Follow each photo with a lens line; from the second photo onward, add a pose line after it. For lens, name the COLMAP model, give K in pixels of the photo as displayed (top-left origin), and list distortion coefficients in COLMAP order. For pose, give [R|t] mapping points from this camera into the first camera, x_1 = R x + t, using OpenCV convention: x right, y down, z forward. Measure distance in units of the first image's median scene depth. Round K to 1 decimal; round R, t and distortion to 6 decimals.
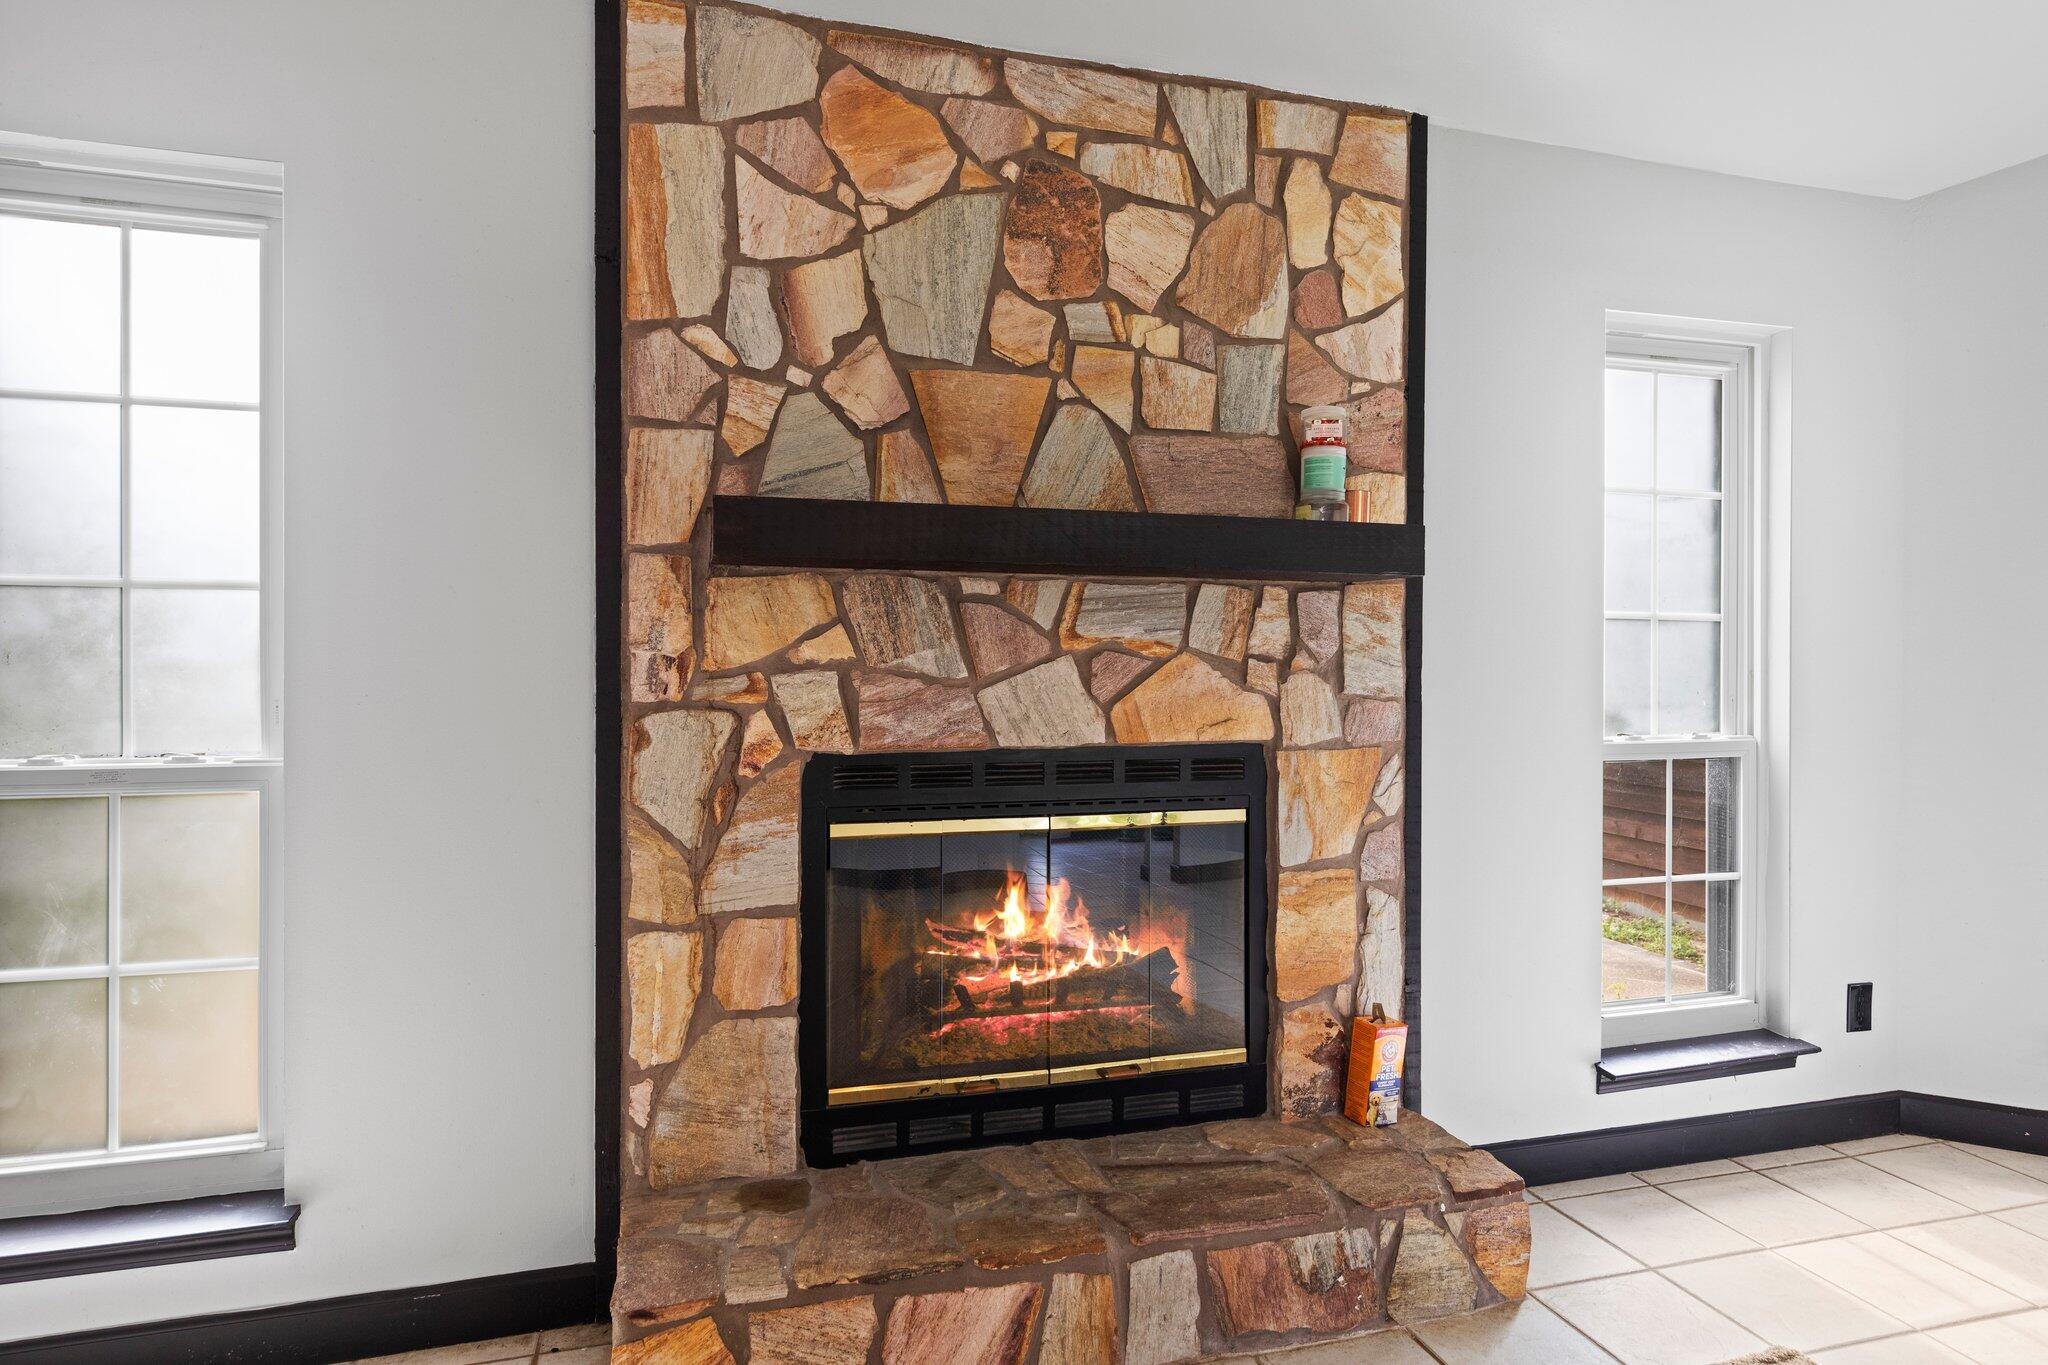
lens RADIAL K [[1141.7, 0, 1015.8], [0, 1141.7, 672.5], [0, 0, 1]] dist [0.007044, 0.000777]
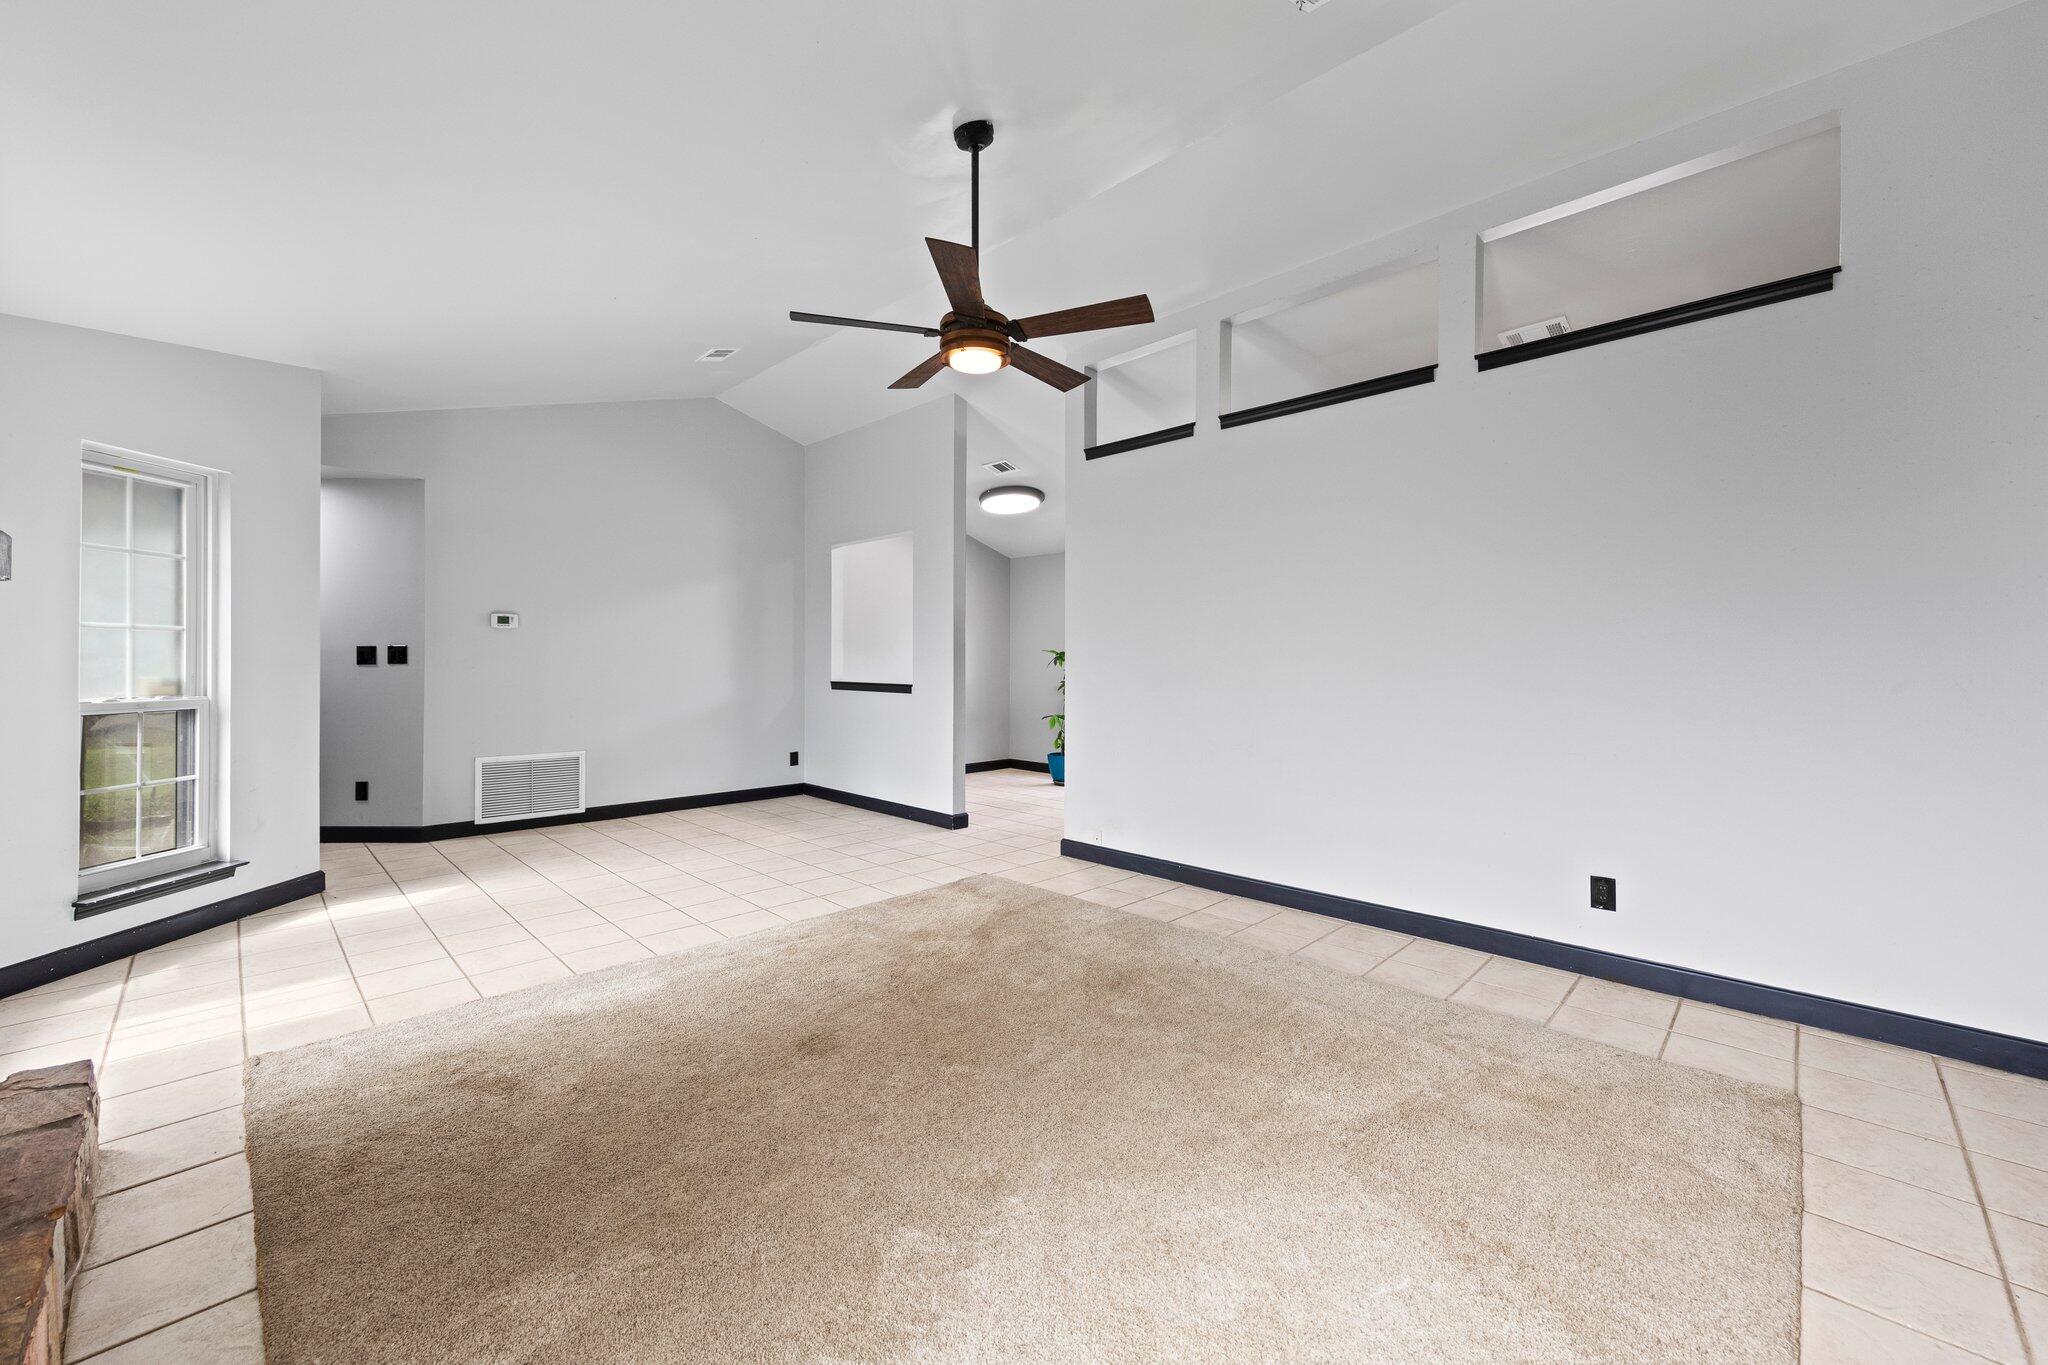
lens RADIAL K [[775.5, 0, 1016.7], [0, 775.5, 676.1], [0, 0, 1]] dist [0.005810, 0.001083]
pose [[-0.484020, -0.014722, 0.874933, -0.773219], [0.004252, 0.999807, 0.019176, 0.000432], [-0.875046, 0.013002, -0.483864, 0.480089]]
